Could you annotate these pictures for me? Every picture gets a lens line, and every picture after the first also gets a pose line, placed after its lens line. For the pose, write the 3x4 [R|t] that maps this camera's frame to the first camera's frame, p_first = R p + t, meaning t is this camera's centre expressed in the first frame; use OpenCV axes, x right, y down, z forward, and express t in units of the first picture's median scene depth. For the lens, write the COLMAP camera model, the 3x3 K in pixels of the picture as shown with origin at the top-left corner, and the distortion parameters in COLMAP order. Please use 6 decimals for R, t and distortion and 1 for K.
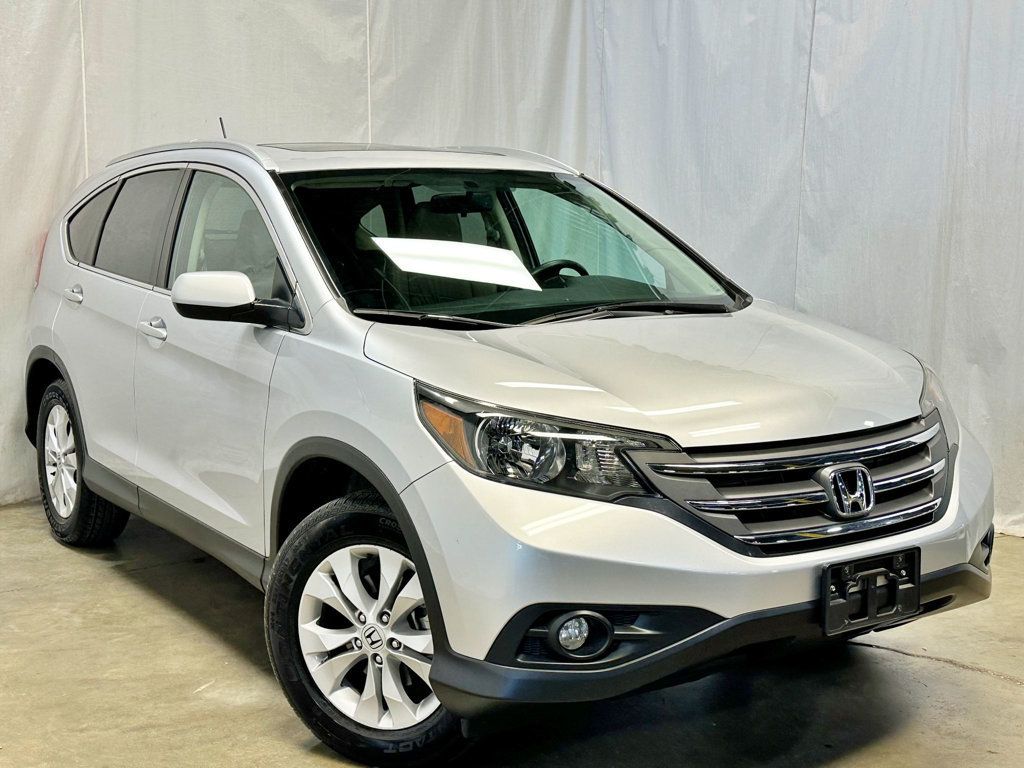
lens RADIAL K [[1350.2, 0, 515.7], [0, 1350.2, 387.7], [0, 0, 1]] dist [0.079790, 0.000000]
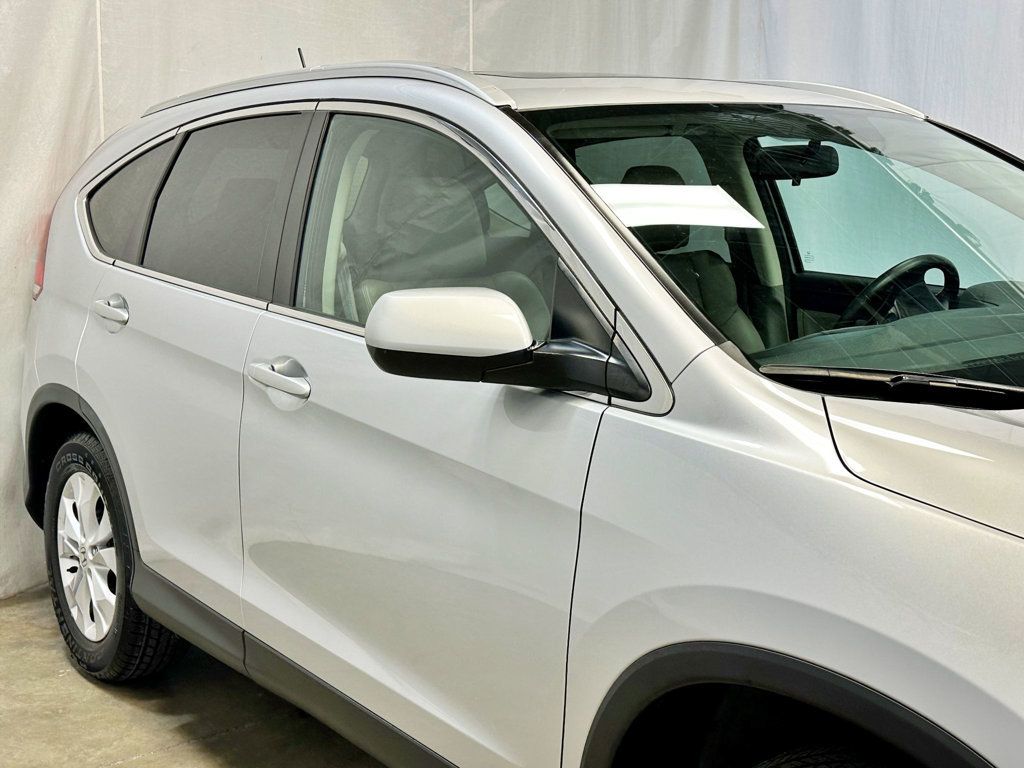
lens RADIAL K [[1350.2, 0, 507.9], [0, 1350.2, 381.0], [0, 0, 1]] dist [0.079790, 0.000000]
pose [[0.999081, -0.007879, 0.042122, -0.160104], [0.007352, 0.999893, 0.012639, -0.040400], [-0.042217, -0.012318, 0.999033, 0.335530]]
